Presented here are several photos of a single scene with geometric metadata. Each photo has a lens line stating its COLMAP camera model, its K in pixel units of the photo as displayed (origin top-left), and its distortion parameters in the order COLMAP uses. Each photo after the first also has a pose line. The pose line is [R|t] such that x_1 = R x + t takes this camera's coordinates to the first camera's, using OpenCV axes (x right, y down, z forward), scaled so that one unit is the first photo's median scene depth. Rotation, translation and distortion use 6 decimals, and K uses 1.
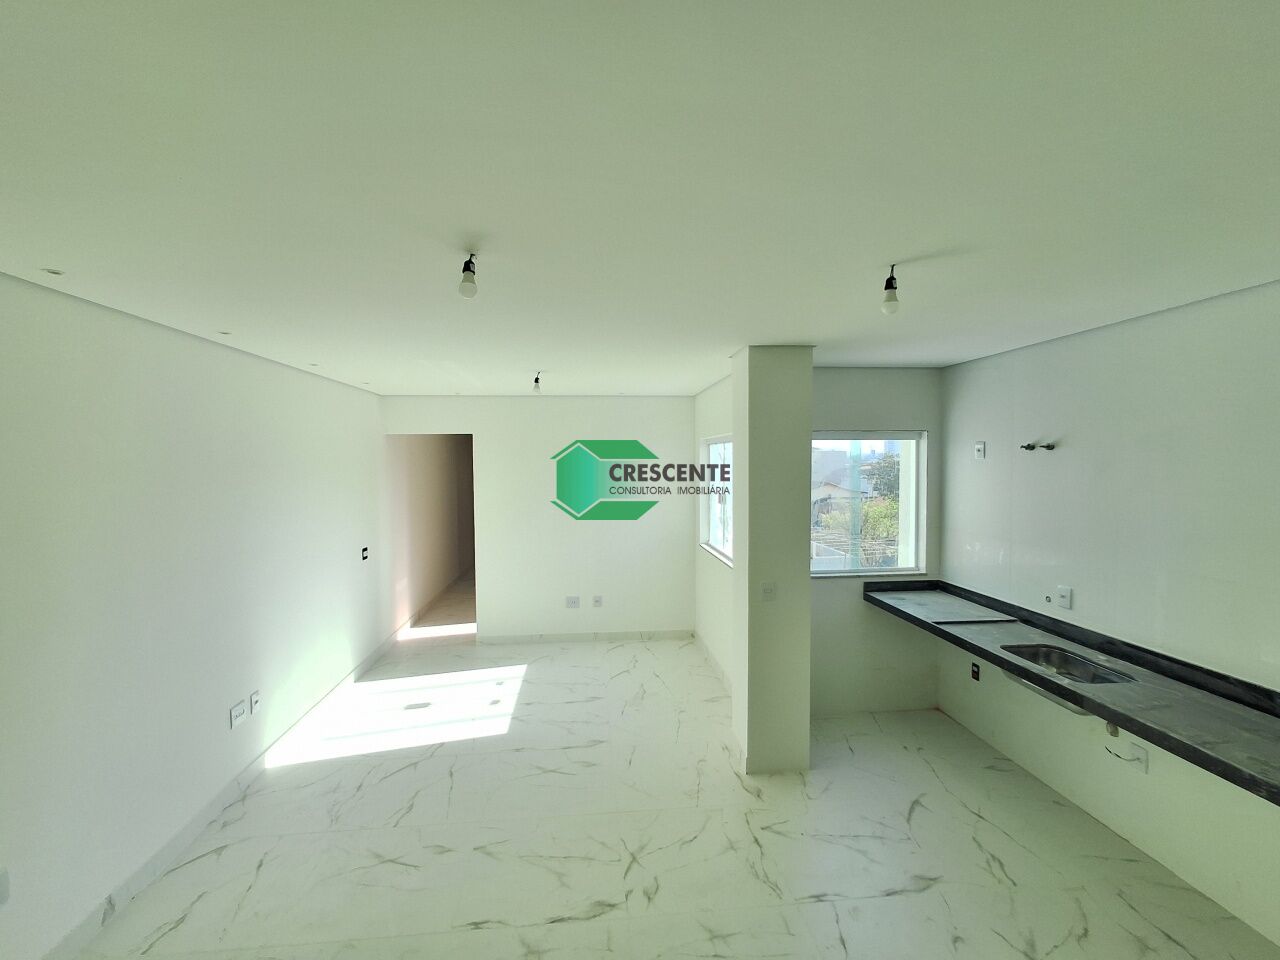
lens RADIAL K [[581.4, 0, 650.6], [0, 581.4, 487.0], [0, 0, 1]] dist [0.005097, -0.000298]
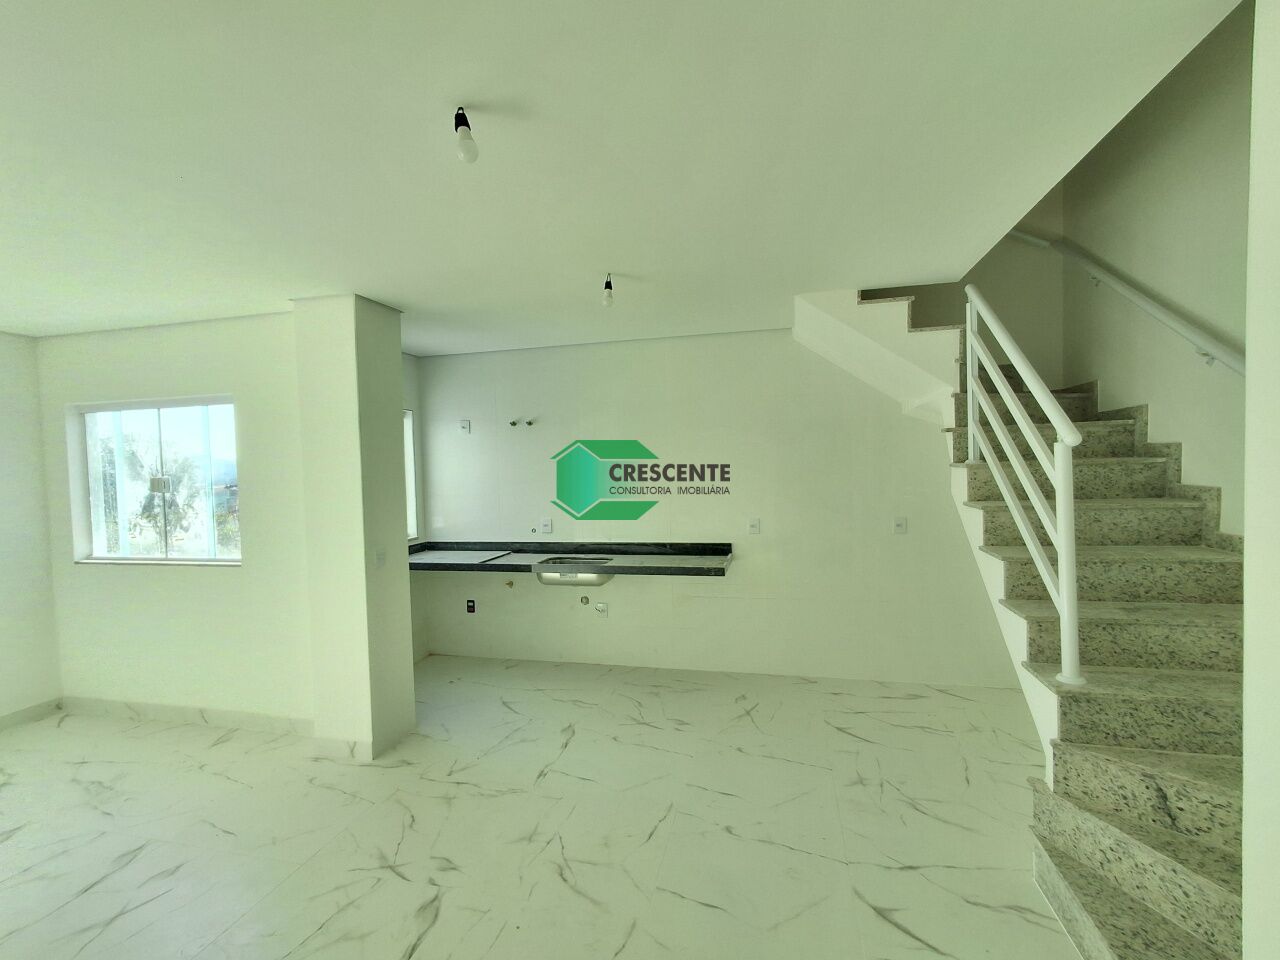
lens RADIAL K [[581.4, 0, 634.9], [0, 581.4, 485.8], [0, 0, 1]] dist [0.005097, -0.000298]
pose [[0.337204, -0.040069, 0.940579, -0.593085], [0.069931, 0.997400, 0.017419, 0.080122], [-0.938831, 0.059902, 0.339129, 0.295949]]
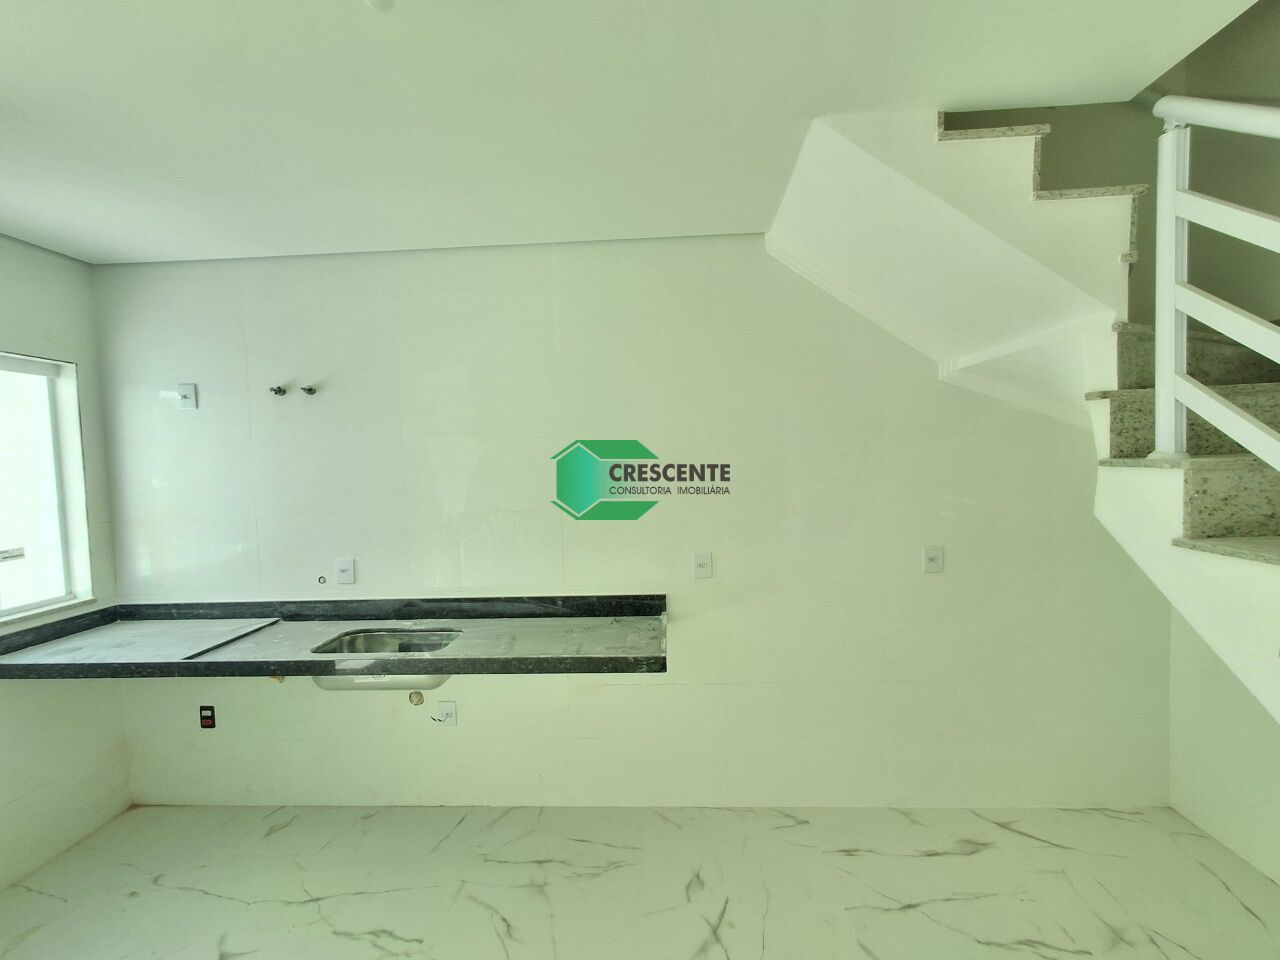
lens RADIAL K [[581.4, 0, 627.7], [0, 581.4, 486.4], [0, 0, 1]] dist [0.005097, -0.000298]
pose [[0.167071, -0.046219, 0.984861, -0.039156], [0.075784, 0.996547, 0.033911, 0.071134], [-0.983028, 0.068972, 0.169996, 0.459210]]
